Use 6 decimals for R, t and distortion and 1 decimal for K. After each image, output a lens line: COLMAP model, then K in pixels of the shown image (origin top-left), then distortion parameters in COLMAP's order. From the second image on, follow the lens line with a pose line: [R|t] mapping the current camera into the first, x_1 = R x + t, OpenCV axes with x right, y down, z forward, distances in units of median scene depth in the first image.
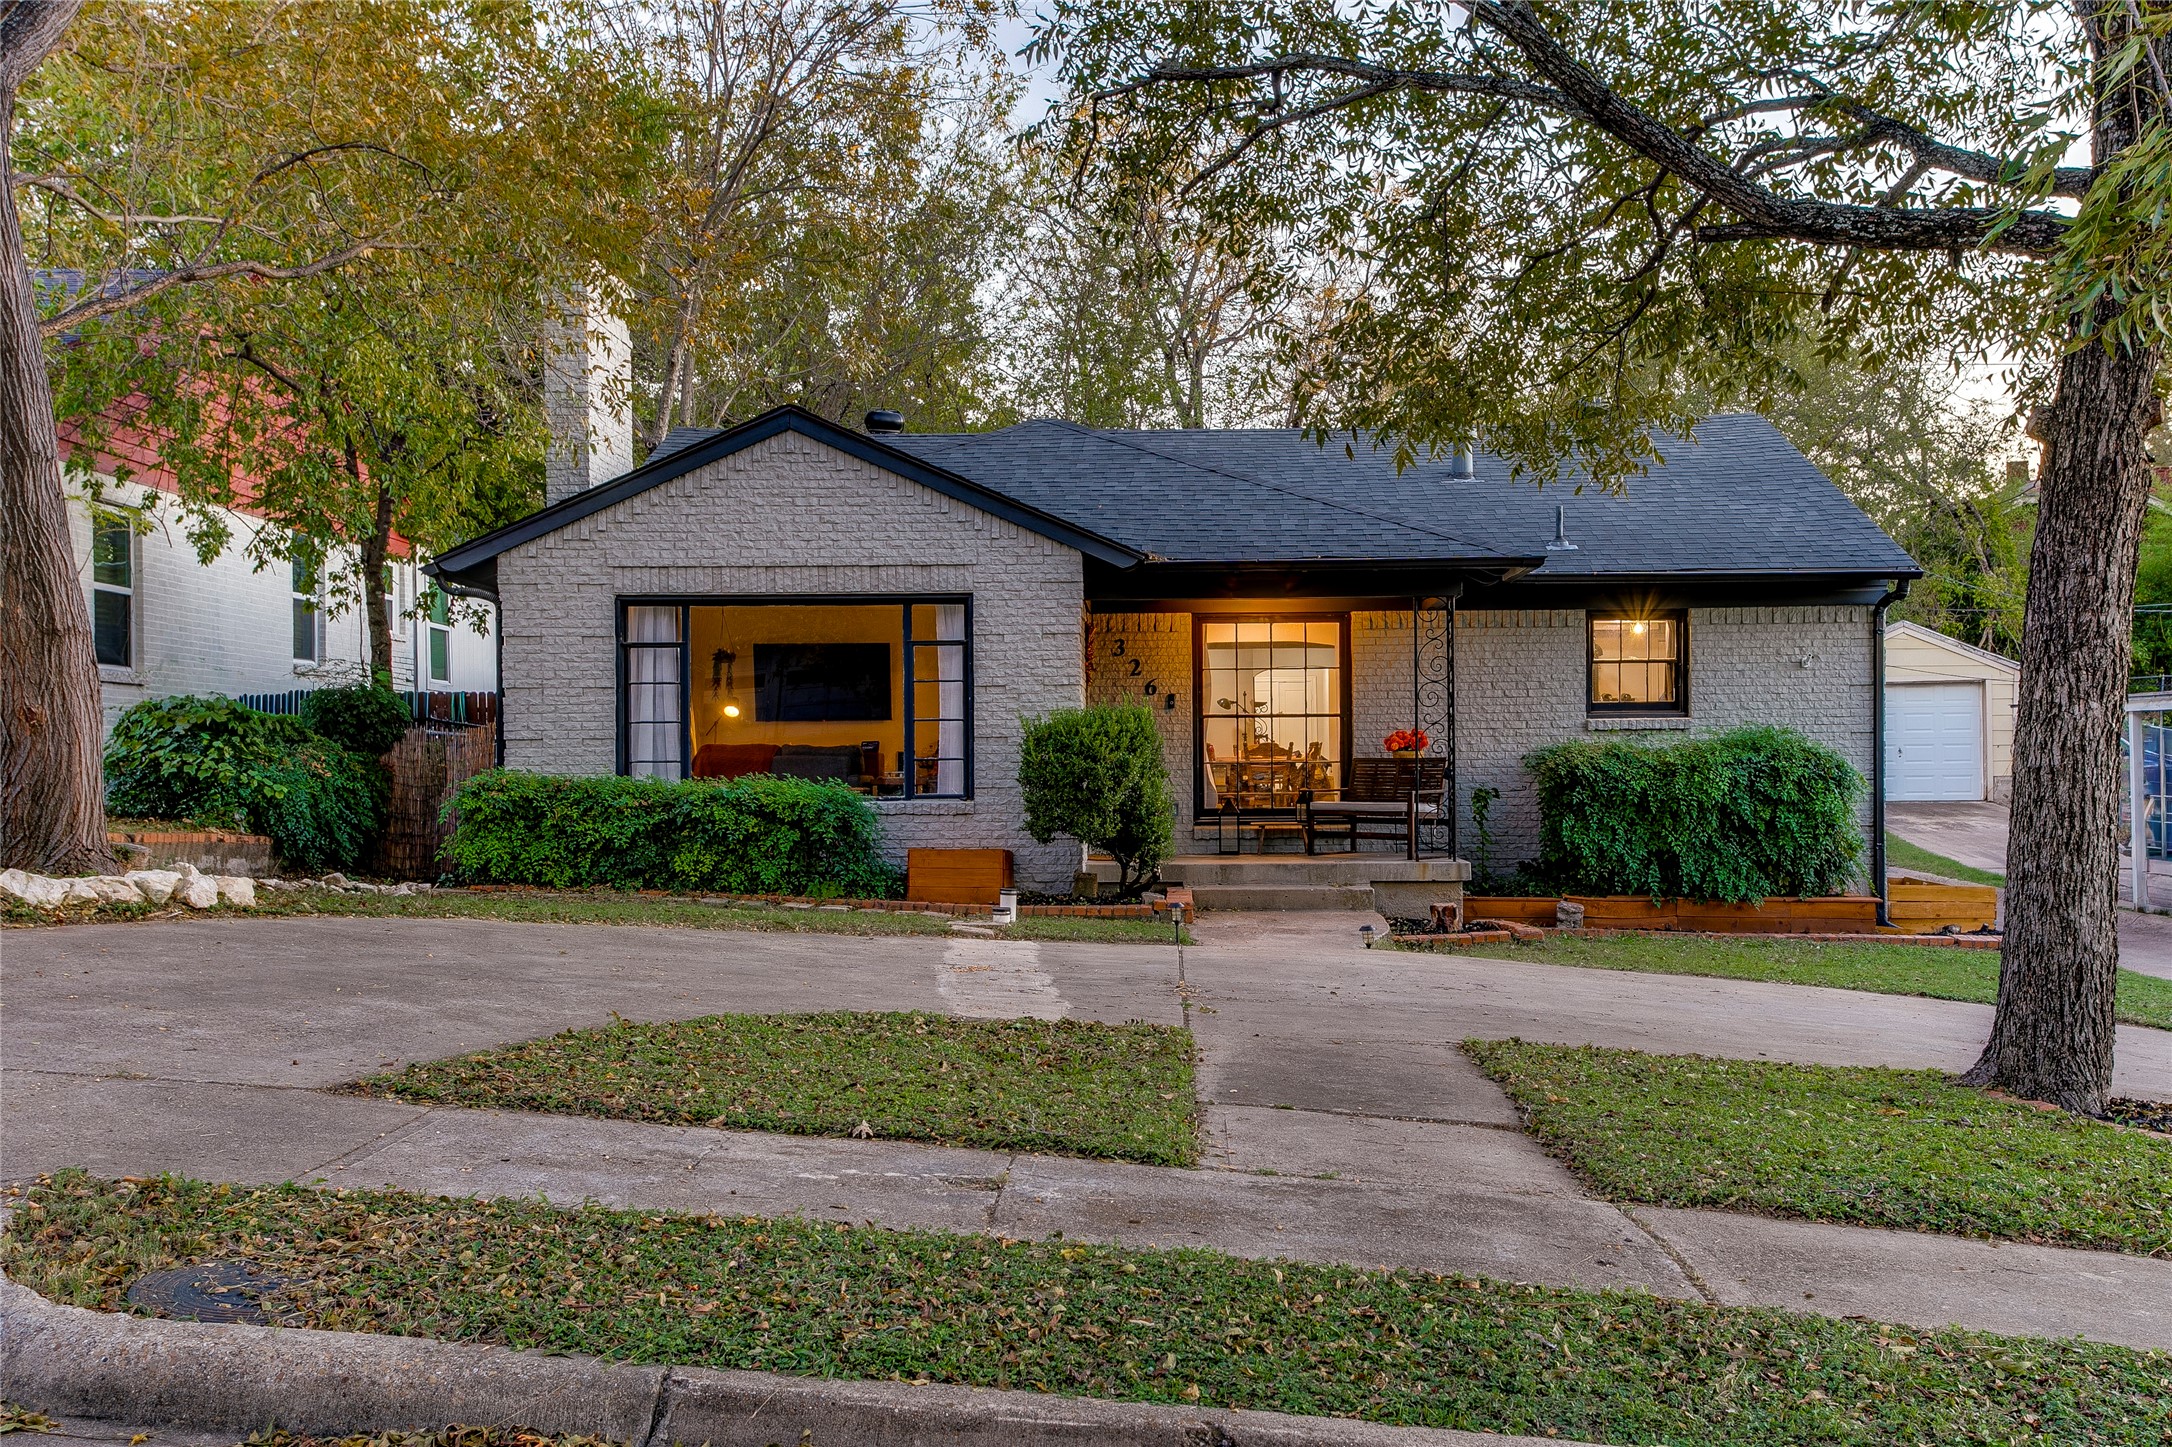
lens RADIAL K [[2286.0, 0, 1086.0], [0, 2286.0, 723.5], [0, 0, 1]] dist [0.252427, -0.000081]
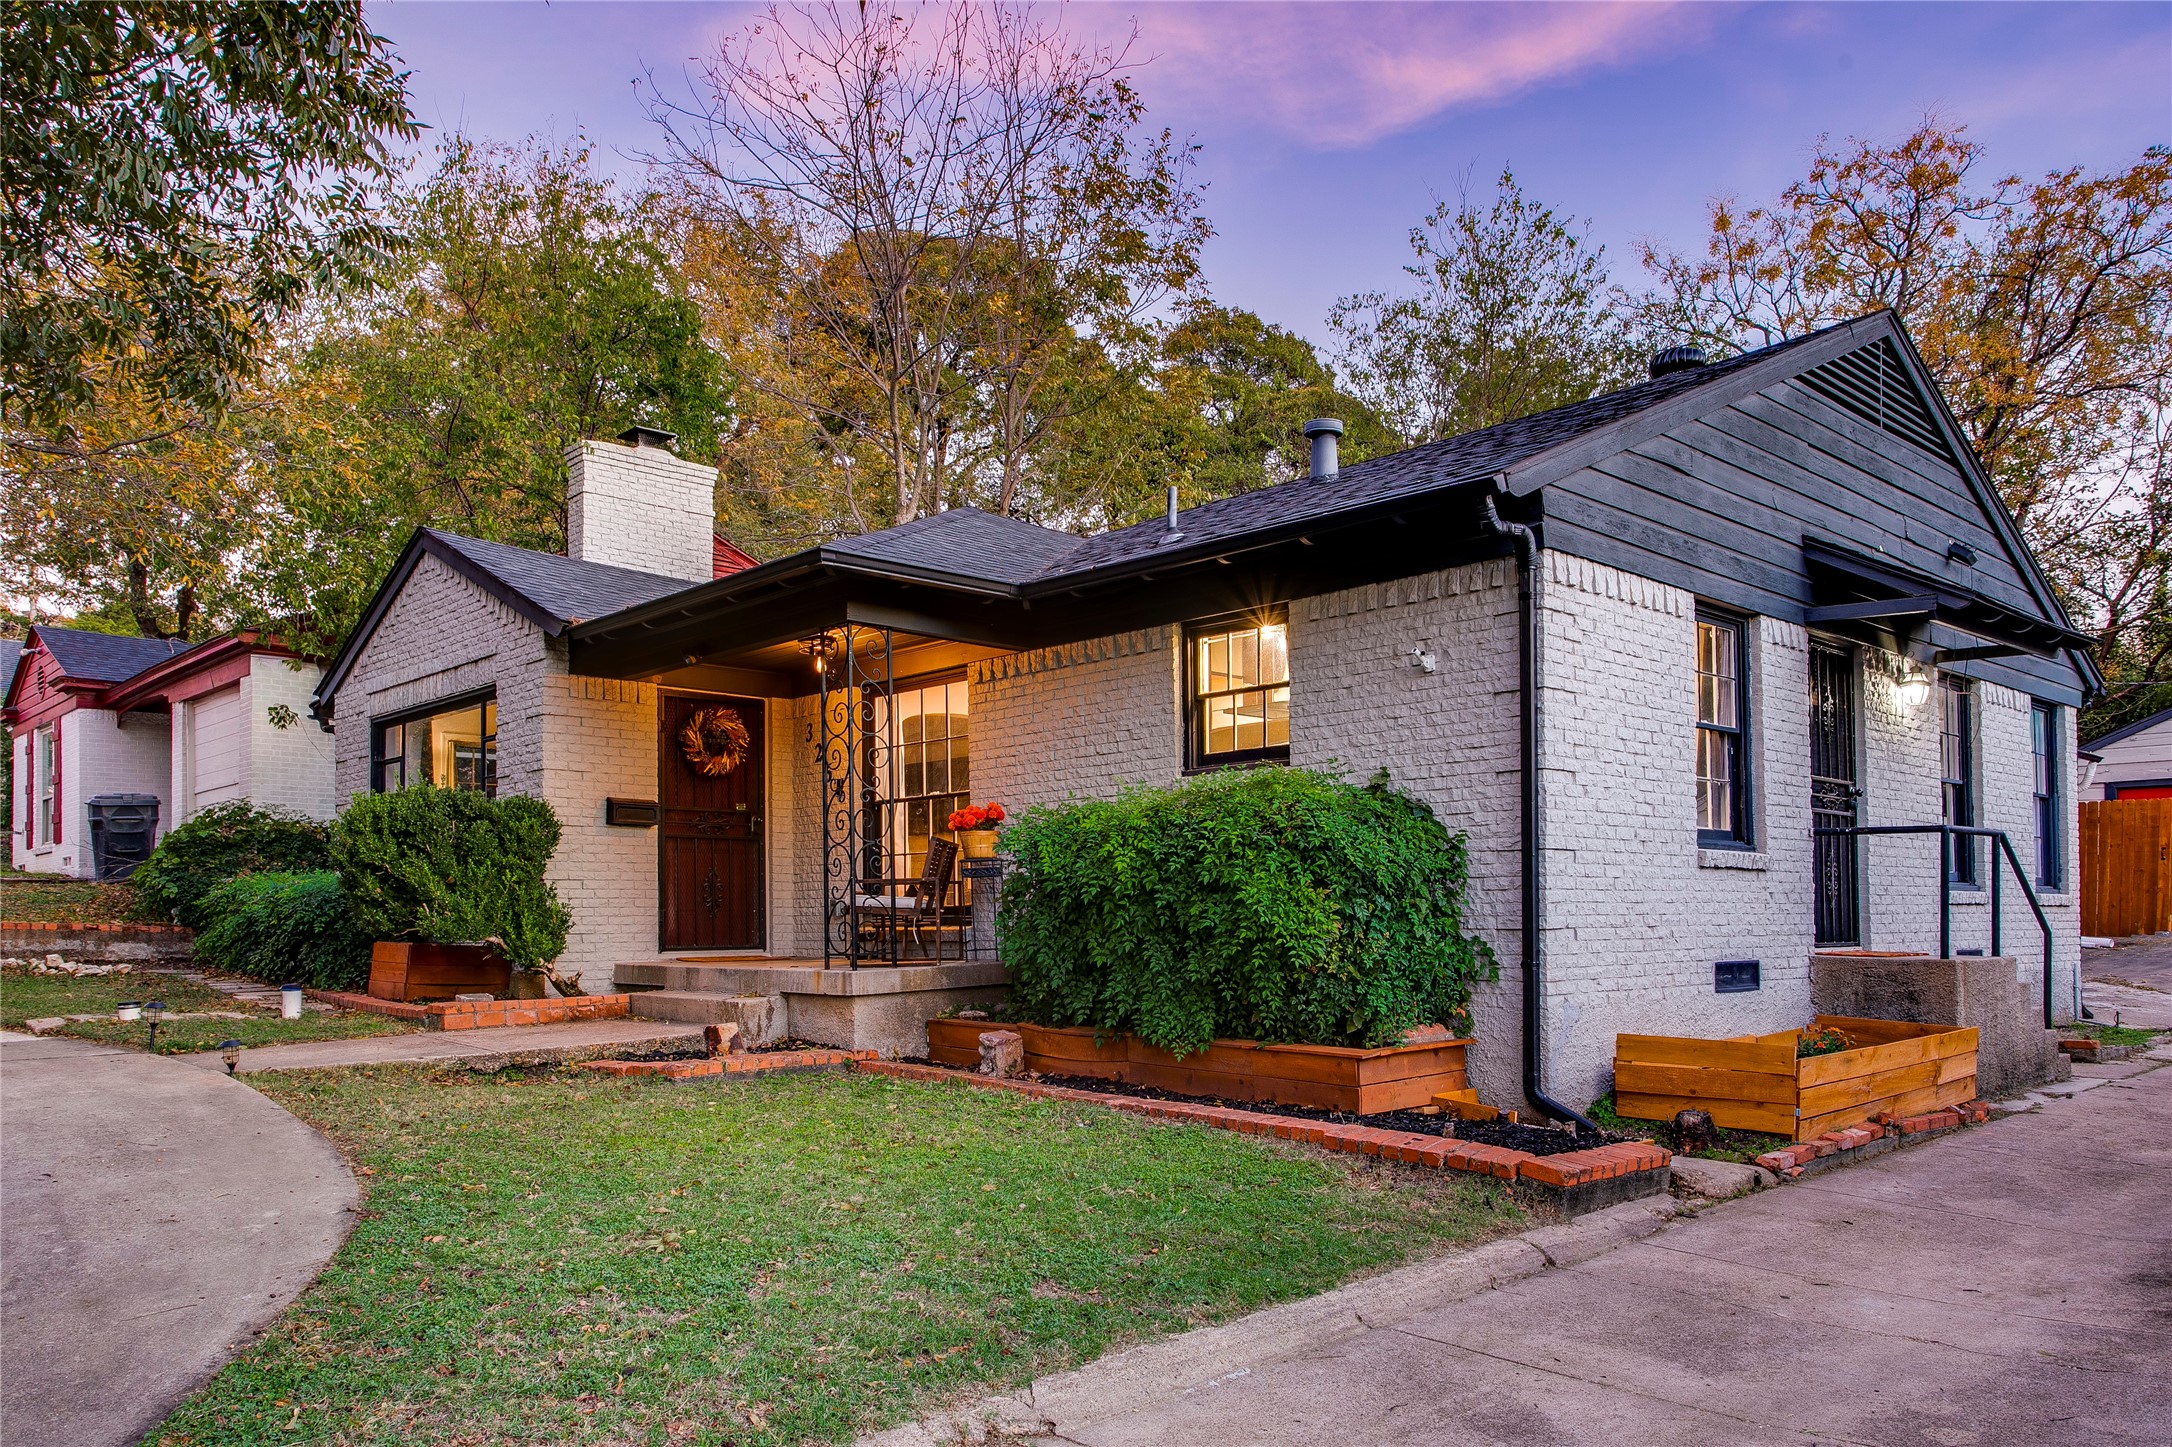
lens RADIAL K [[1531.5, 0, 1091.6], [0, 1531.5, 846.6], [0, 0, 1]] dist [0.040159, -0.001159]
pose [[0.681746, -0.033104, -0.730839, 0.577974], [0.014975, 0.999398, -0.031300, 0.035677], [0.731436, 0.010395, 0.681831, 0.706357]]
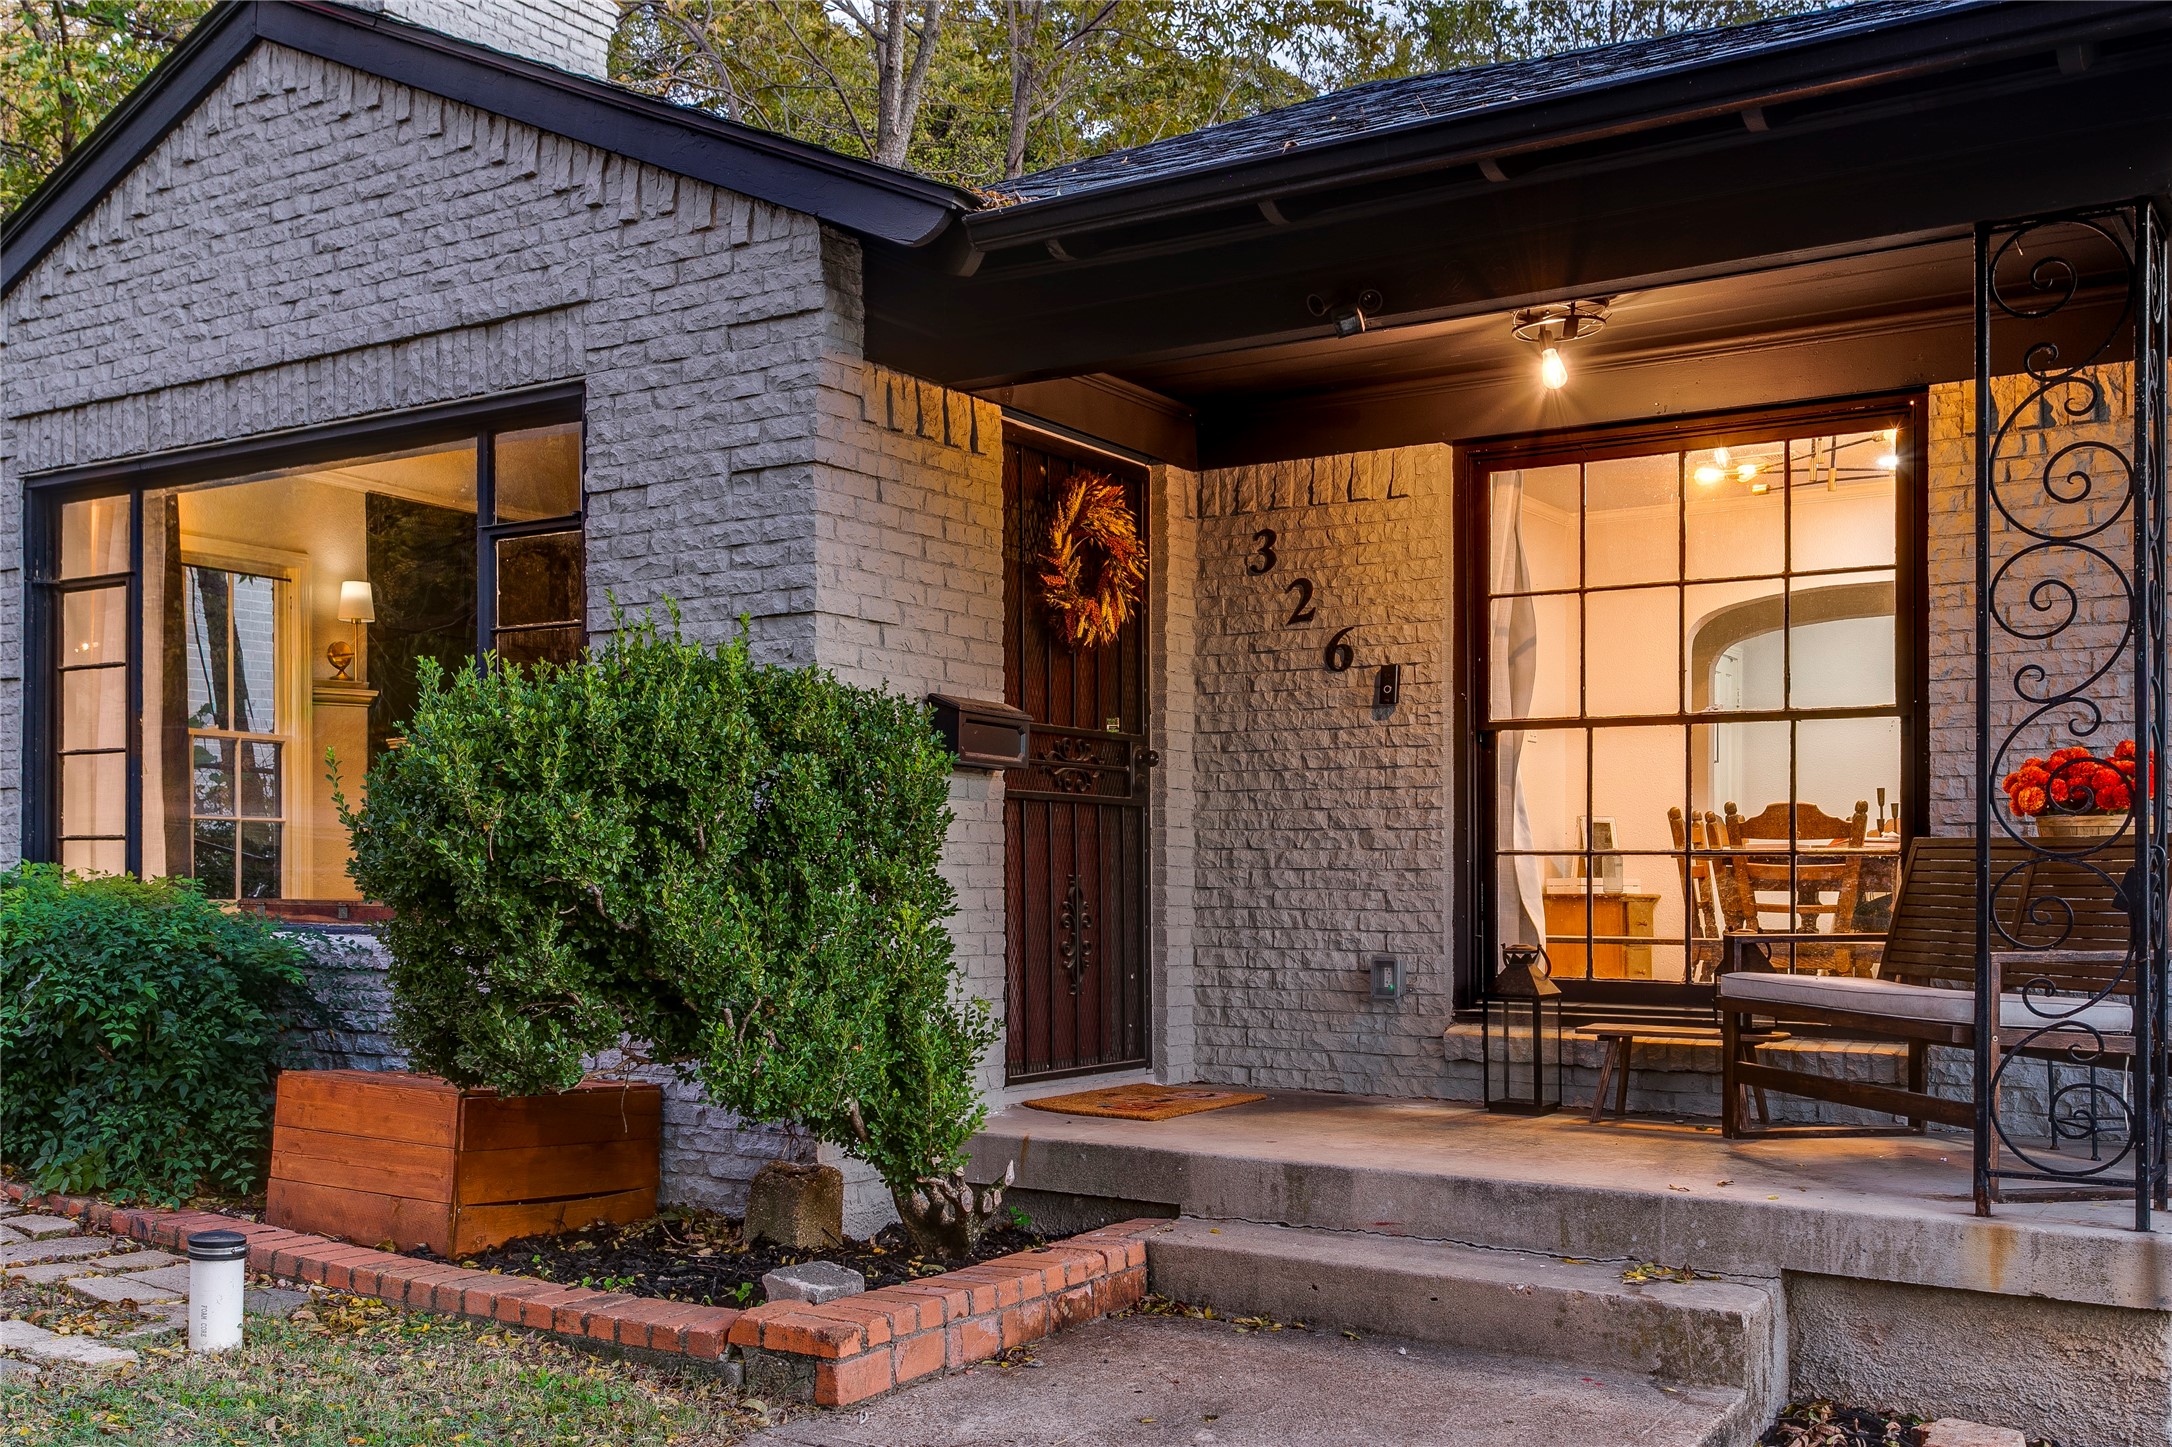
lens RADIAL K [[2117.7, 0, 960.9], [0, 2117.7, 840.5], [0, 0, 1]] dist [0.036055, -0.005126]
pose [[0.824069, 0.000298, -0.566489, 0.186246], [-0.000029, 1.000000, 0.000485, 0.016222], [0.566489, -0.000383, 0.824069, 0.720556]]
